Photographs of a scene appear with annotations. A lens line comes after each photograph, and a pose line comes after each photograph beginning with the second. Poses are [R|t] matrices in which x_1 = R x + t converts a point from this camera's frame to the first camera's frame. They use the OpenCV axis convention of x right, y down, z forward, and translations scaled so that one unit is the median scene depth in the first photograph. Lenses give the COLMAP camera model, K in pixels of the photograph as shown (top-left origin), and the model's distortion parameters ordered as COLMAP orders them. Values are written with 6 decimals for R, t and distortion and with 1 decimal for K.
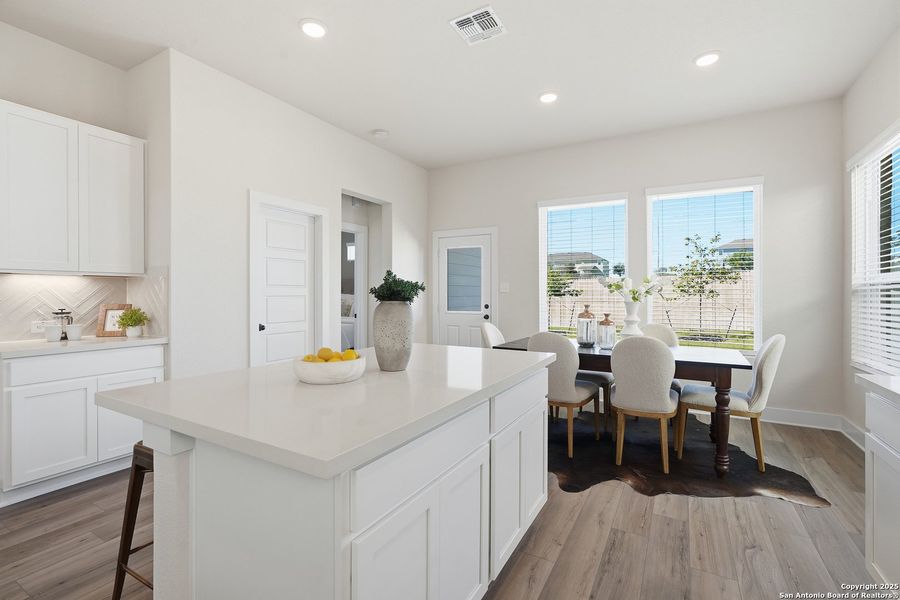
lens RADIAL K [[406.8, 0, 452.0], [0, 406.8, 296.1], [0, 0, 1]] dist [-0.011779, 0.003592]
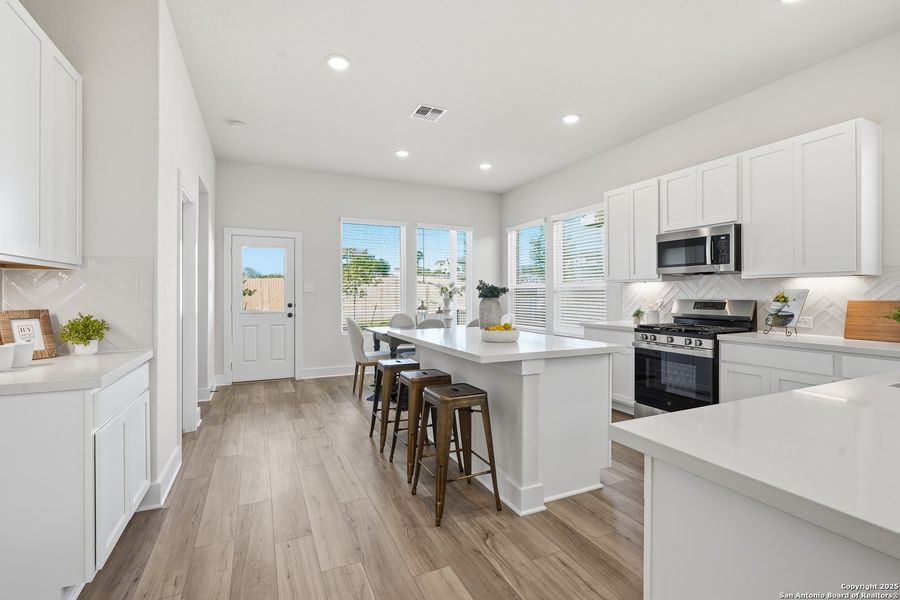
lens RADIAL K [[406.8, 0, 451.5], [0, 406.8, 296.4], [0, 0, 1]] dist [-0.011779, 0.003592]
pose [[0.571920, -0.008006, 0.820270, -0.748459], [0.006341, 0.999966, 0.005339, -0.001851], [-0.820285, 0.002148, 0.571951, 0.054677]]
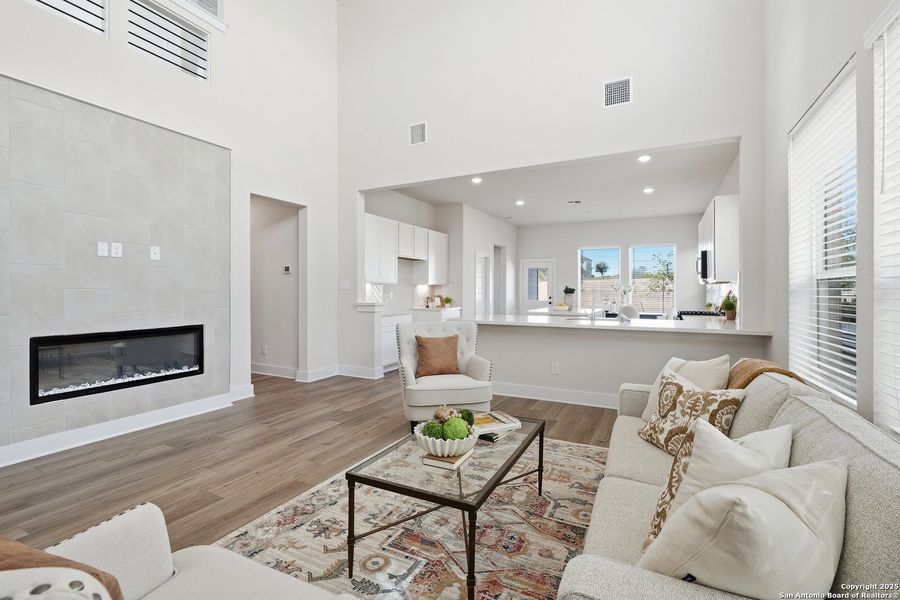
lens RADIAL K [[406.8, 0, 457.4], [0, 406.8, 293.5], [0, 0, 1]] dist [-0.011779, 0.003592]
pose [[0.998615, 0.000558, 0.052603, -0.647291], [-0.000599, 1.000000, 0.000763, 0.004183], [-0.052603, -0.000793, 0.998615, -1.321169]]
